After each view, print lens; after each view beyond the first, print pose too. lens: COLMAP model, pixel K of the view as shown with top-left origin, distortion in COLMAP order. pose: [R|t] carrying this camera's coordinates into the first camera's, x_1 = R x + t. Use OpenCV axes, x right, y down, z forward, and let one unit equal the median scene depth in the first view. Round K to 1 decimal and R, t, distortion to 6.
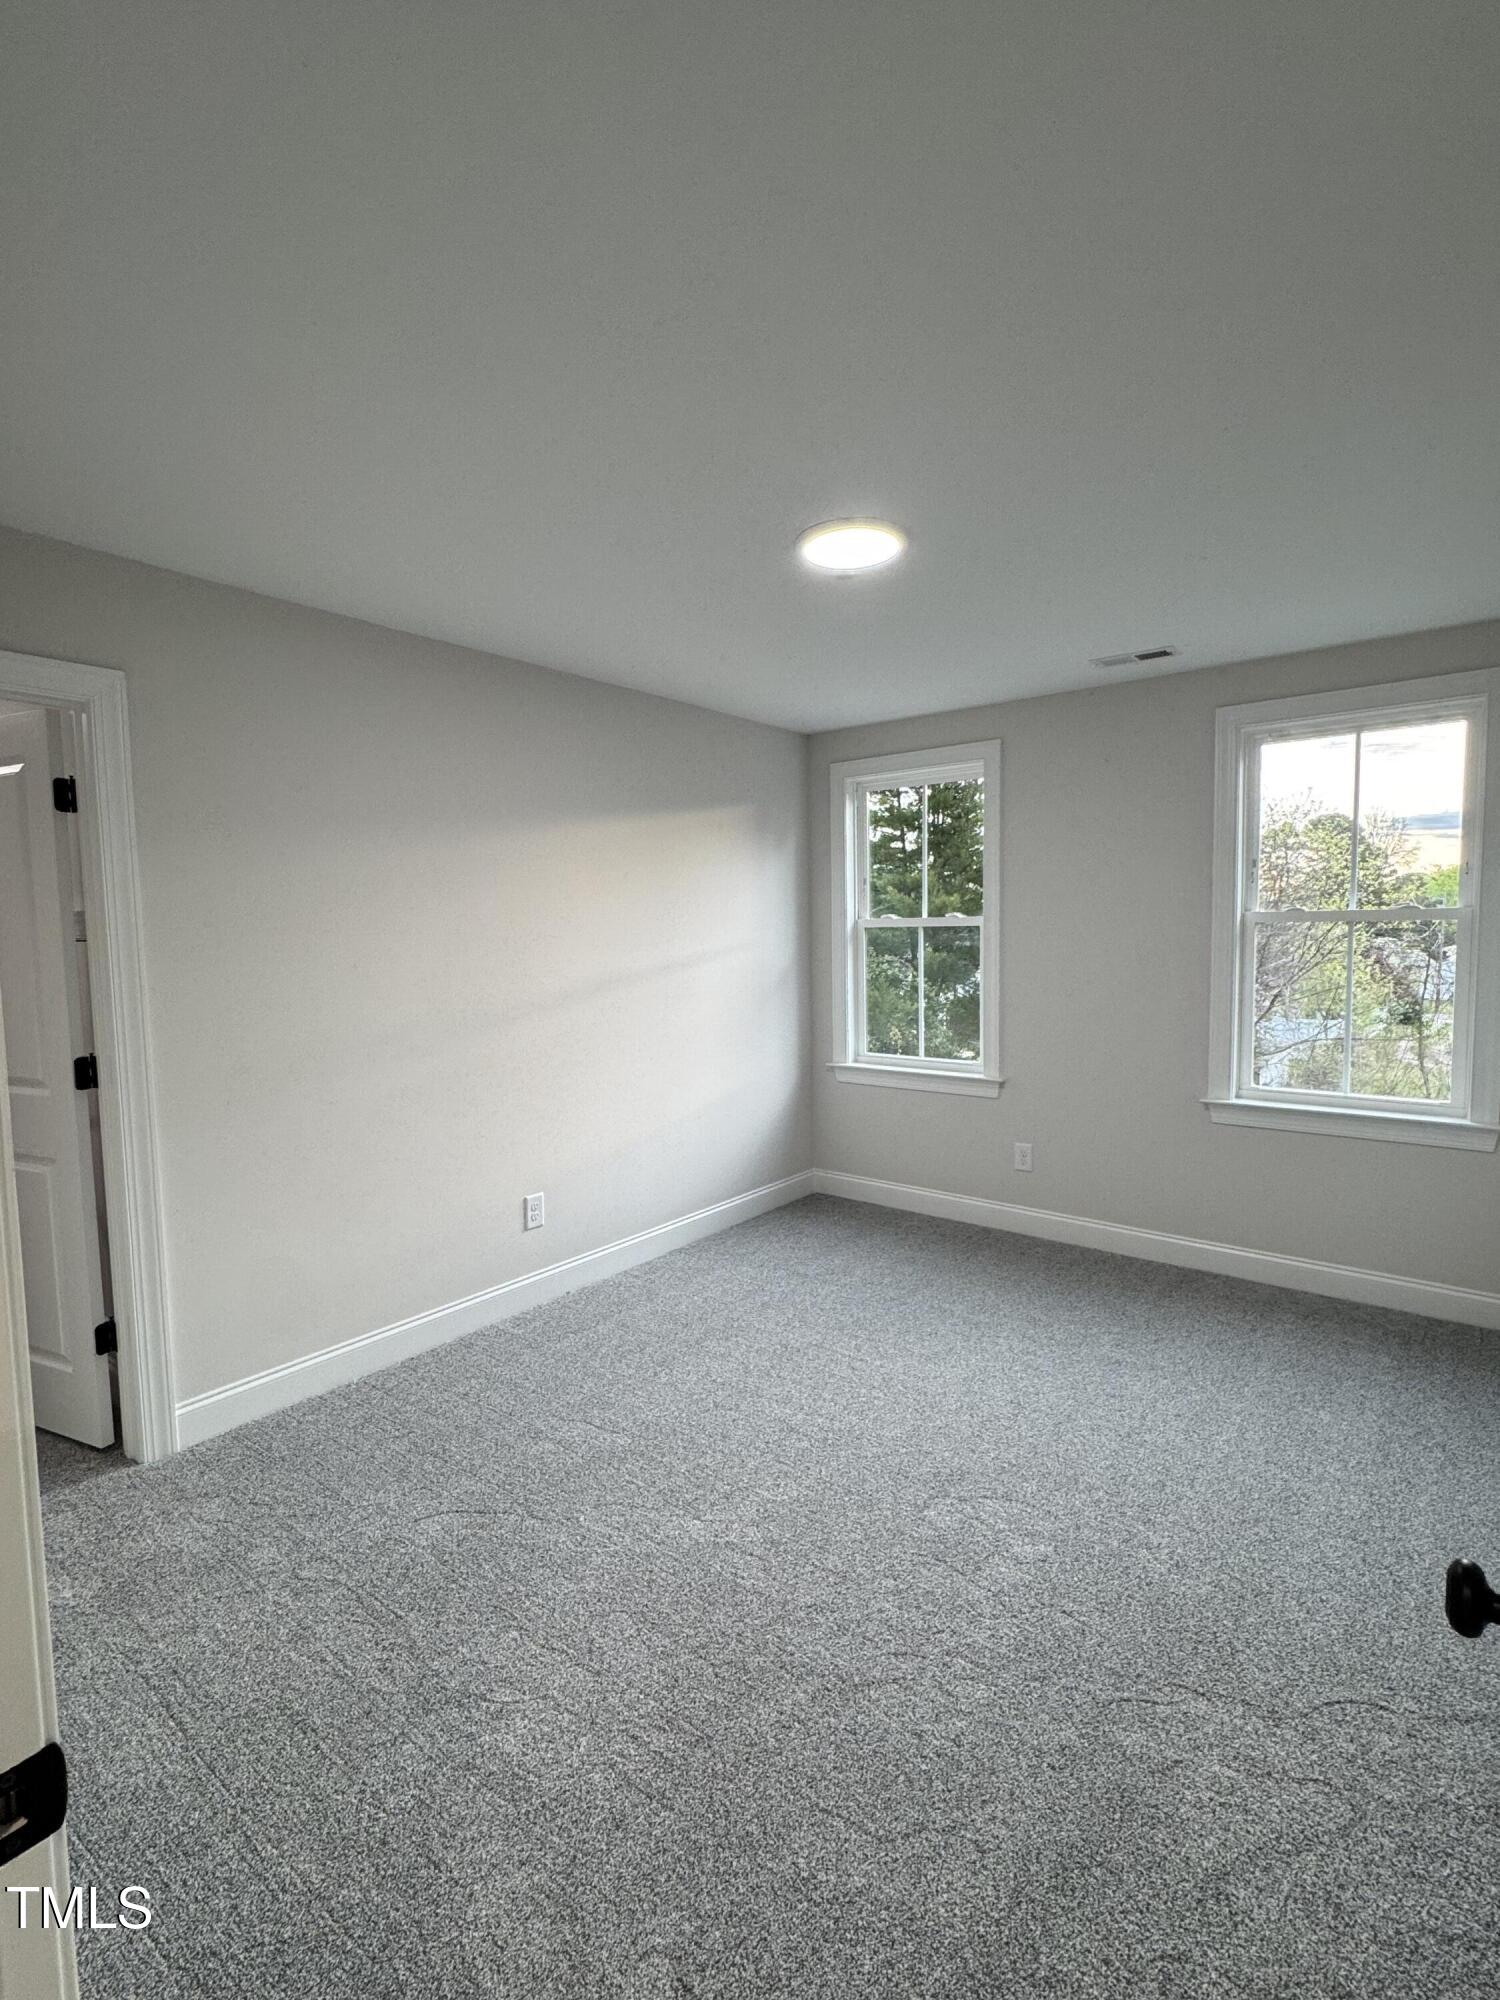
lens RADIAL K [[926.4, 0, 715.0], [0, 926.4, 996.8], [0, 0, 1]] dist [-0.000926, 0.000053]
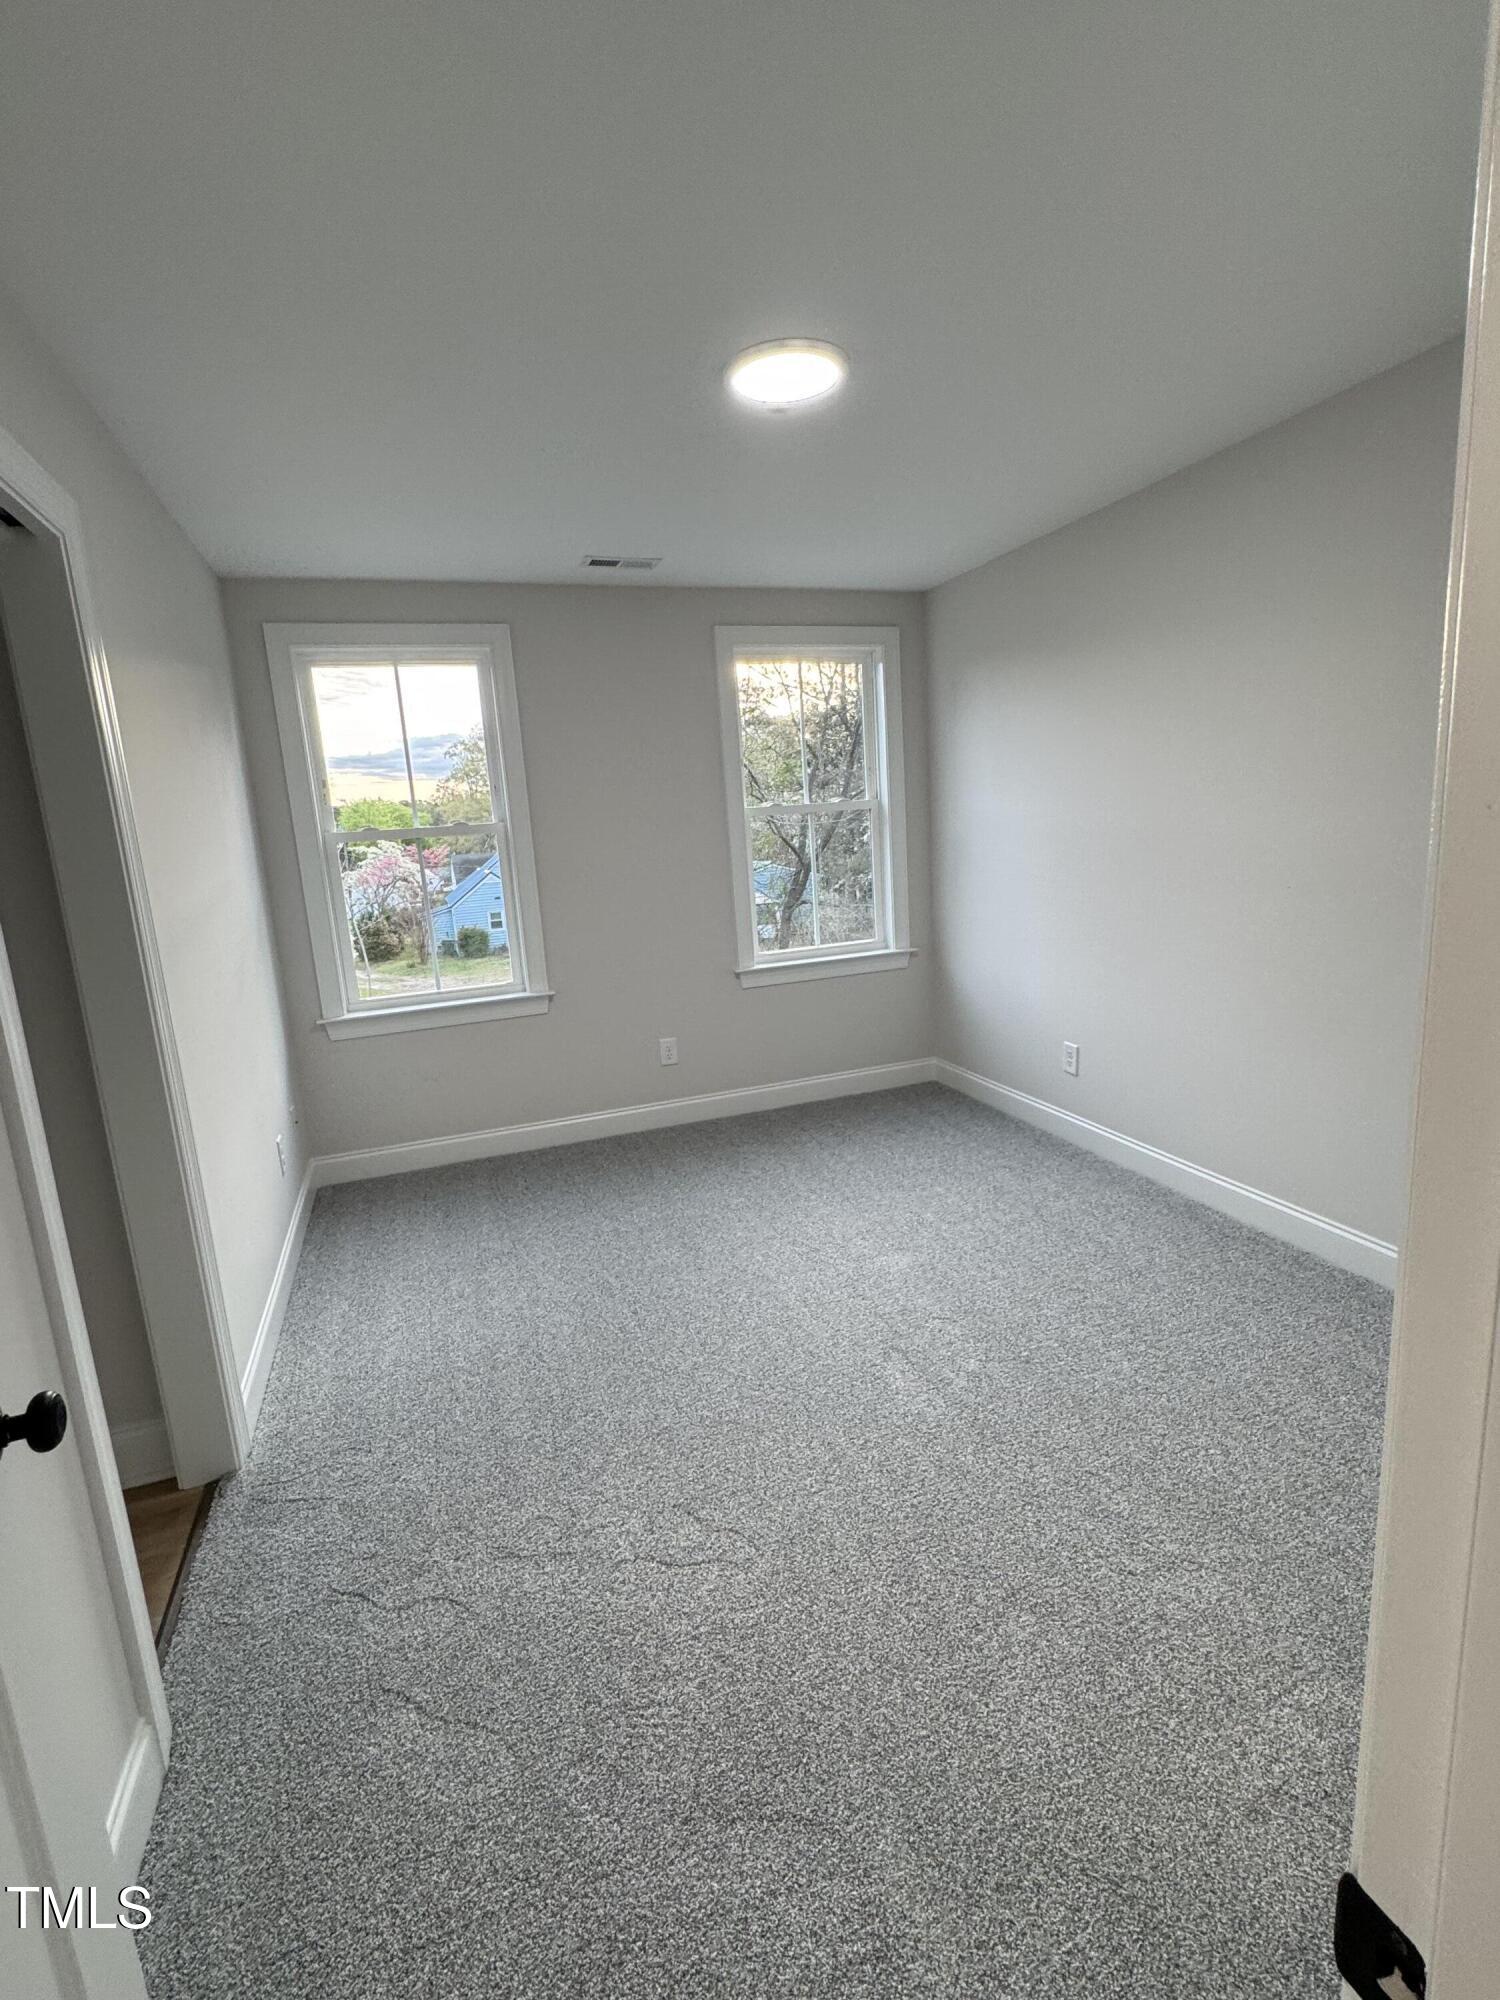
lens RADIAL K [[926.4, 0, 753.8], [0, 926.4, 991.9], [0, 0, 1]] dist [-0.000926, 0.000053]
pose [[0.512046, -0.180365, 0.839808, -0.387423], [0.119854, 0.983144, 0.138072, -0.018723], [-0.850555, 0.029955, 0.525033, 0.314724]]
